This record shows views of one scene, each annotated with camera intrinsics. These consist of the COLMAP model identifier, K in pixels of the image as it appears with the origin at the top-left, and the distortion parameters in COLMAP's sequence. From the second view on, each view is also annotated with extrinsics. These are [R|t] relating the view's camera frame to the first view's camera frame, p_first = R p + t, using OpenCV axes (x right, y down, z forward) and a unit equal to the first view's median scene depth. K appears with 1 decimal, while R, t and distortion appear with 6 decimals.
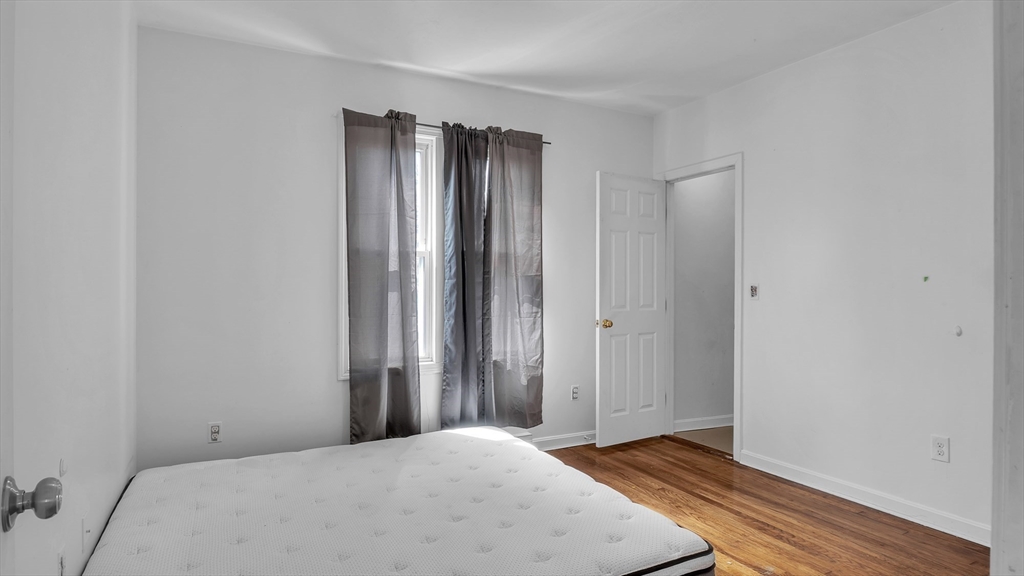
lens RADIAL K [[583.8, 0, 499.8], [0, 583.8, 295.3], [0, 0, 1]] dist [-0.017148, -0.001338]
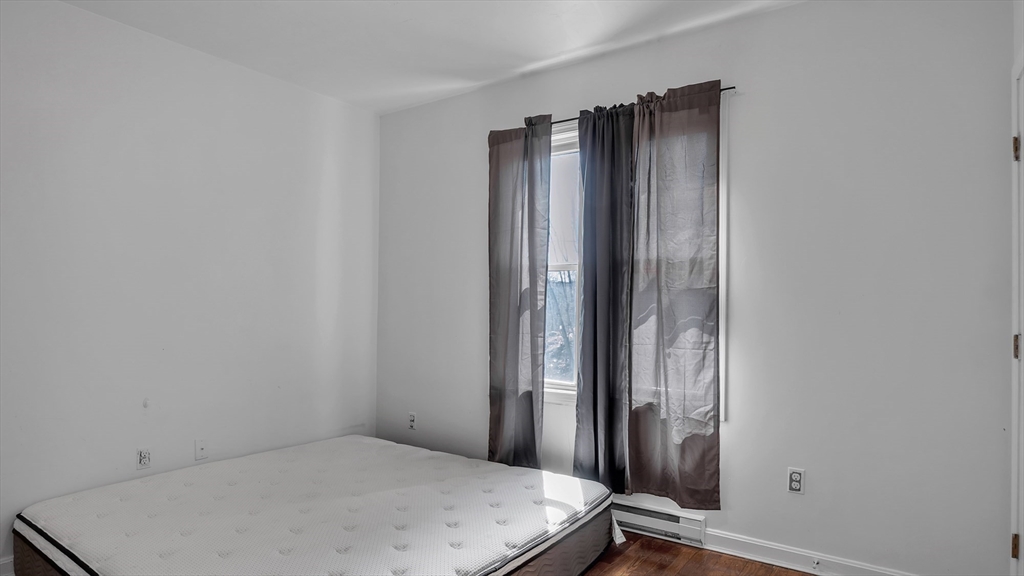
lens RADIAL K [[583.8, 0, 499.8], [0, 583.8, 295.3], [0, 0, 1]] dist [-0.017148, -0.001338]
pose [[0.435835, -0.009910, -0.899972, 0.579212], [-0.012748, 0.999771, -0.017183, -0.011155], [0.899936, 0.018962, 0.435609, 0.495254]]
